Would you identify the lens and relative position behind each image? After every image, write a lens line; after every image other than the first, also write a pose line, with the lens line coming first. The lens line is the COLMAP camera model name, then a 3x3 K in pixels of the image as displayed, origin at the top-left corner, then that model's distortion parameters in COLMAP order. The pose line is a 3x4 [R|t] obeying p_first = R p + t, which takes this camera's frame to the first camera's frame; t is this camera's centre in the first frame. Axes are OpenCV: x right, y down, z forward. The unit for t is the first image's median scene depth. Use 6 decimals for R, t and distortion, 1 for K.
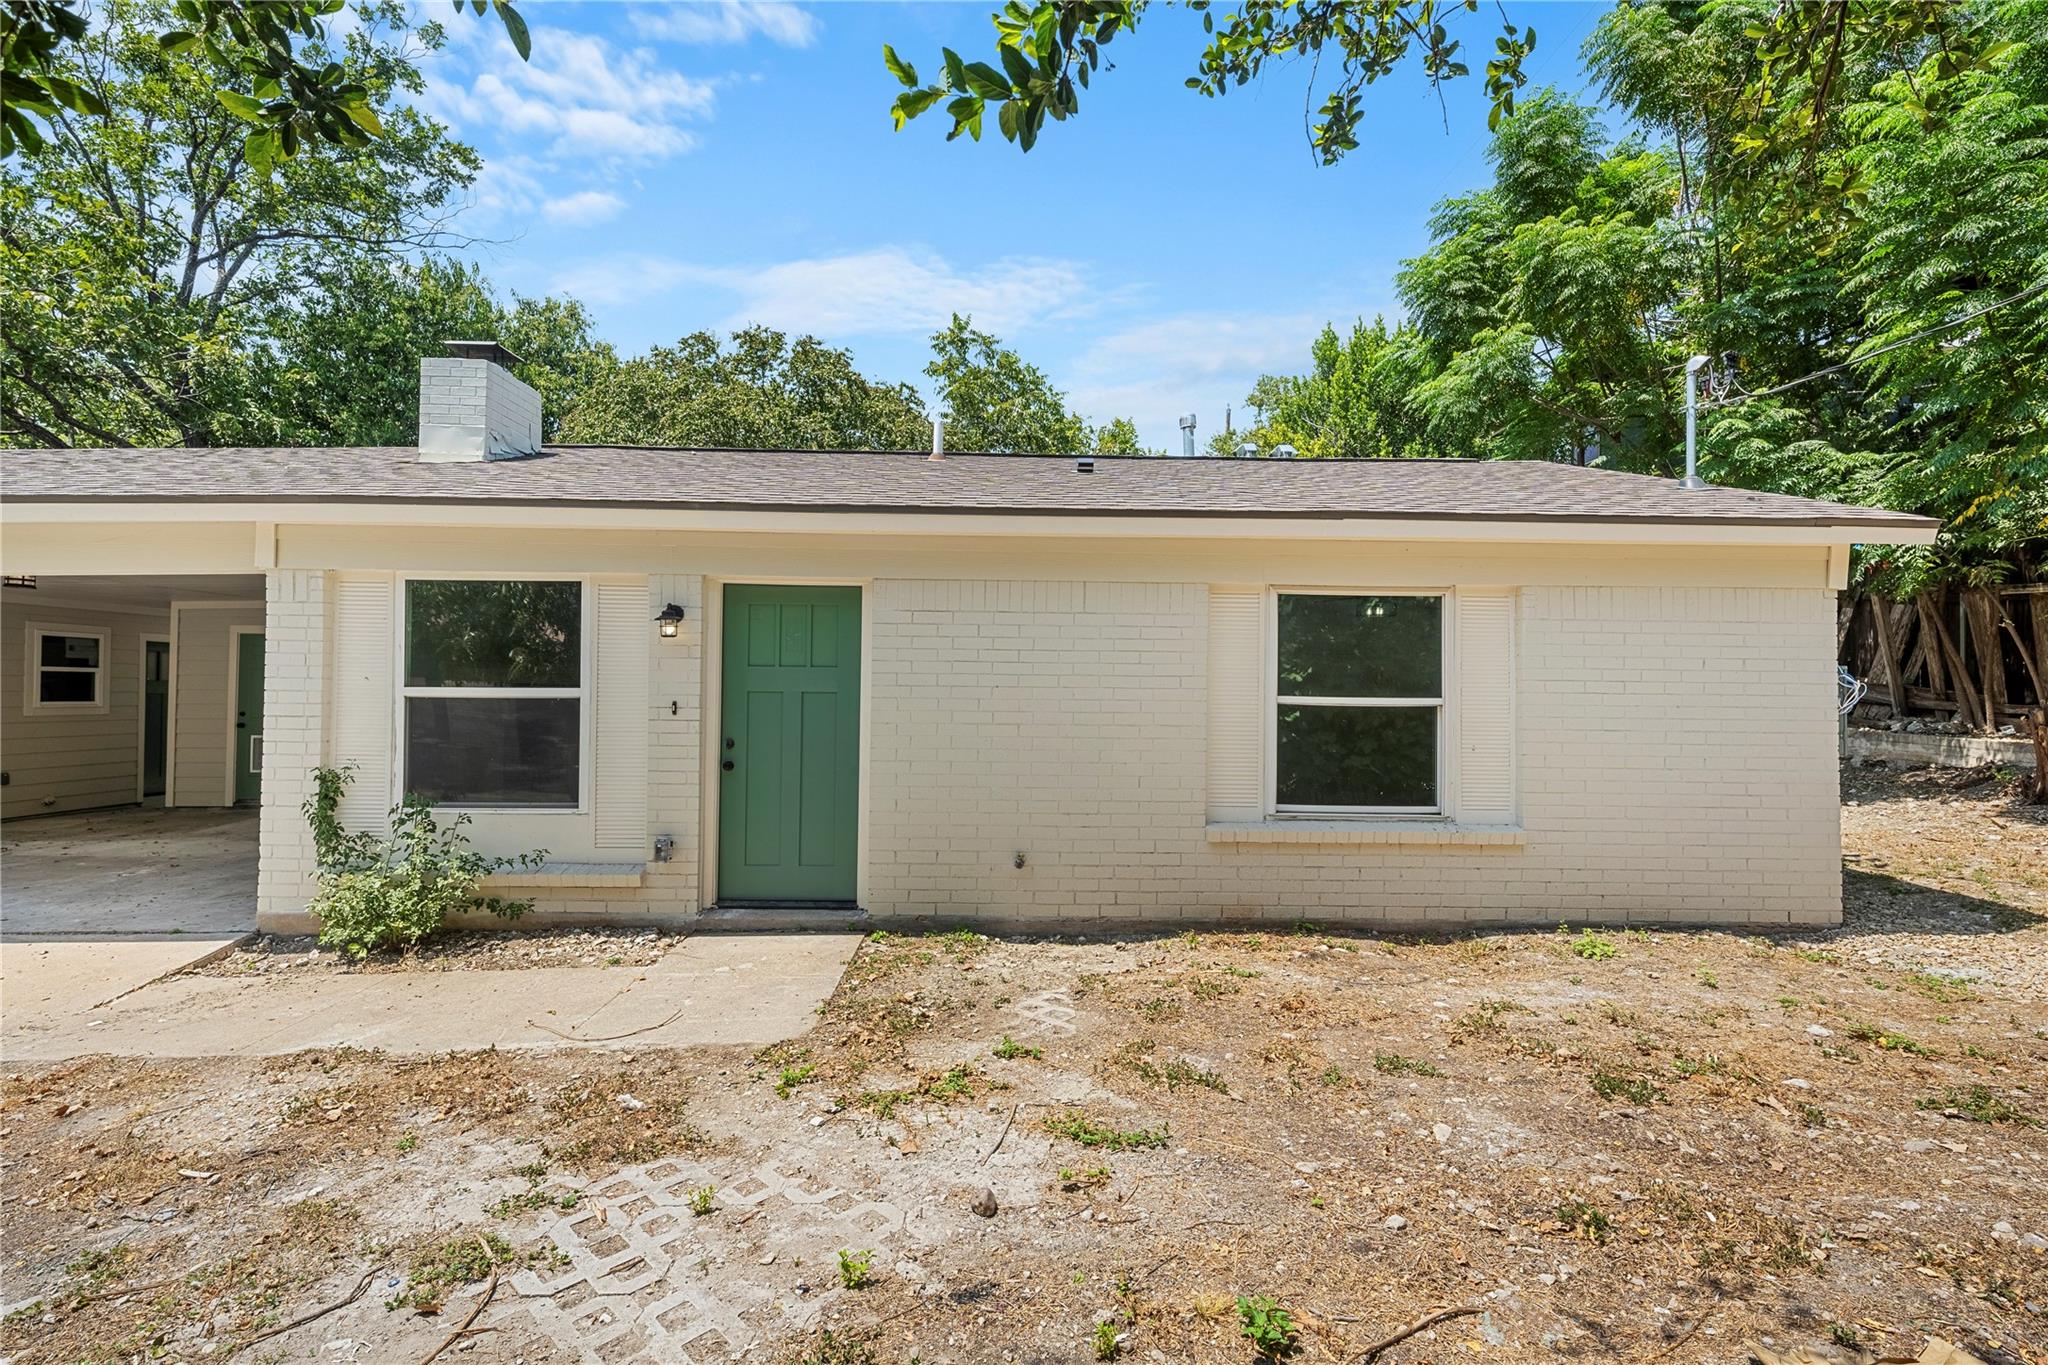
lens RADIAL K [[916.6, 0, 1017.0], [0, 916.6, 671.8], [0, 0, 1]] dist [-0.001960, -0.000128]
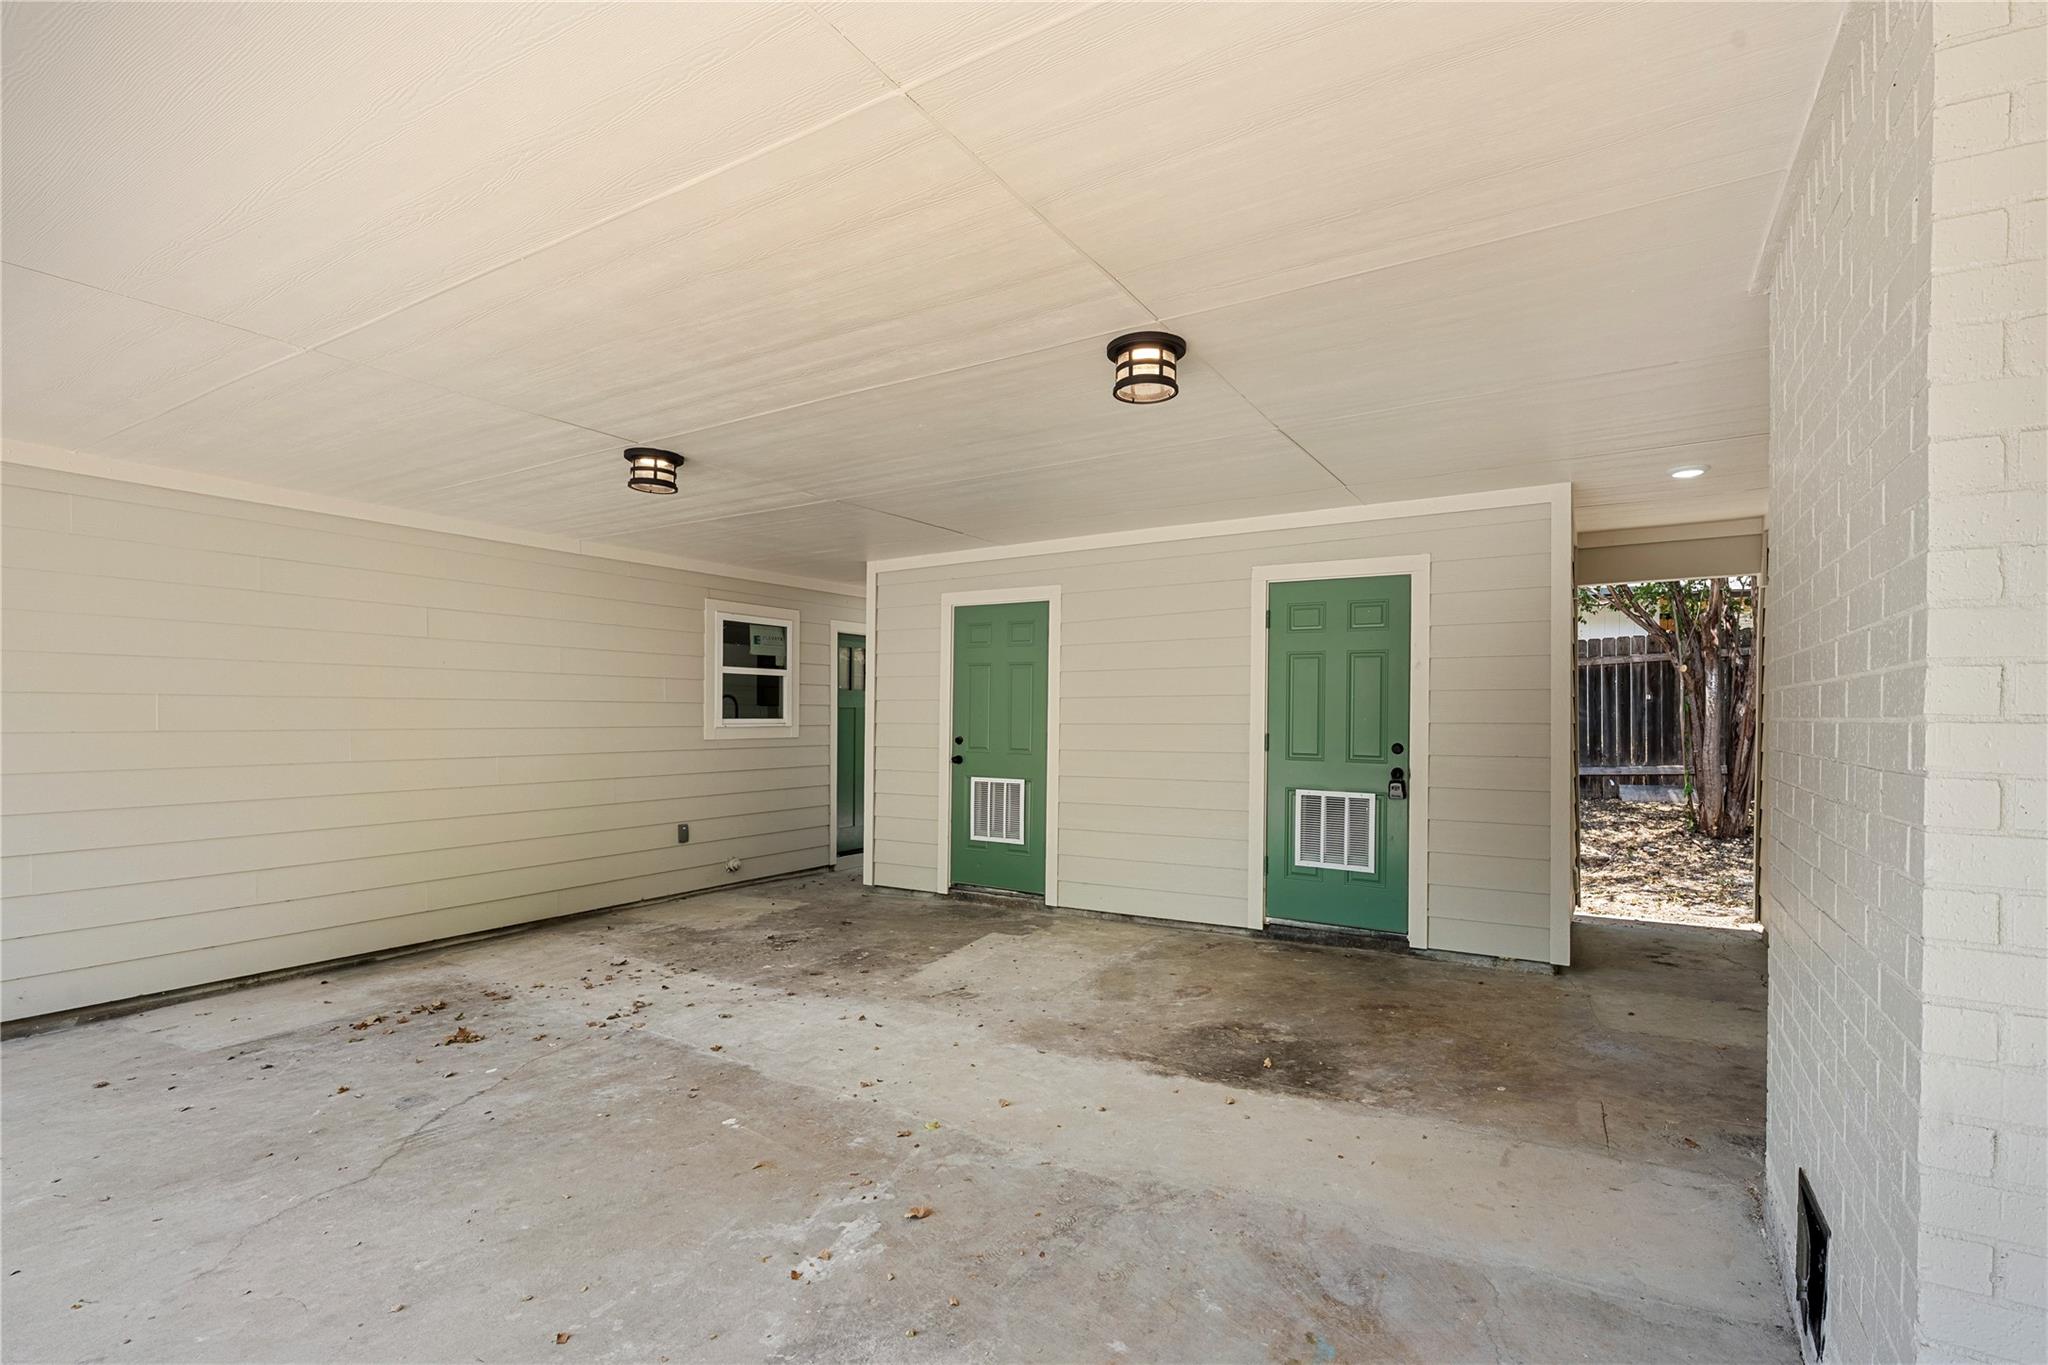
lens RADIAL K [[916.6, 0, 1027.5], [0, 916.6, 695.4], [0, 0, 1]] dist [-0.001960, -0.000128]
pose [[0.849873, -0.008530, -0.526919, -0.463580], [0.010383, 0.999946, 0.000560, 0.015618], [0.526885, -0.005947, 0.849916, 0.484444]]
